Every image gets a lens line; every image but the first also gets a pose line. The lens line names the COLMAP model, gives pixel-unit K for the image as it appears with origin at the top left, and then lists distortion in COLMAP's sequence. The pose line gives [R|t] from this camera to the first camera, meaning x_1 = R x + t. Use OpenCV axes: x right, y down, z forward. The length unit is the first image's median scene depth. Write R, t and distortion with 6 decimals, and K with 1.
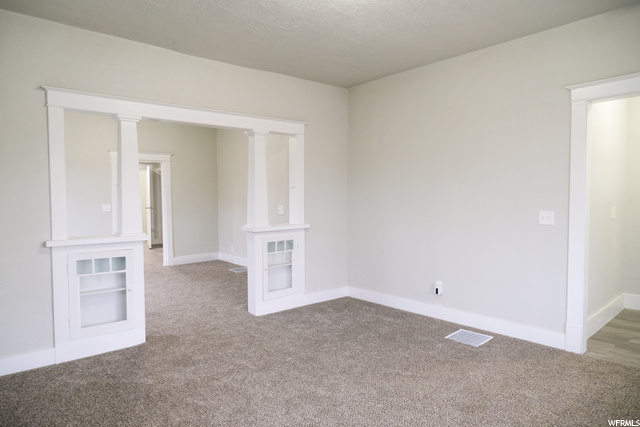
lens RADIAL K [[397.4, 0, 320.0], [0, 397.4, 213.5], [0, 0, 1]] dist [-0.022858, 0.003367]
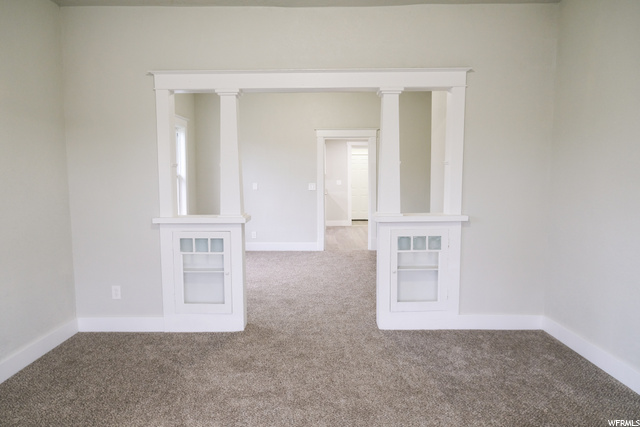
lens RADIAL K [[420.4, 0, 320.0], [0, 420.4, 213.5], [0, 0, 1]] dist [-0.005796, -0.001410]
pose [[0.758823, 0.059084, -0.648611, 0.288666], [-0.027042, 0.997876, 0.059263, -0.015942], [0.650735, -0.027431, 0.758809, 0.313861]]
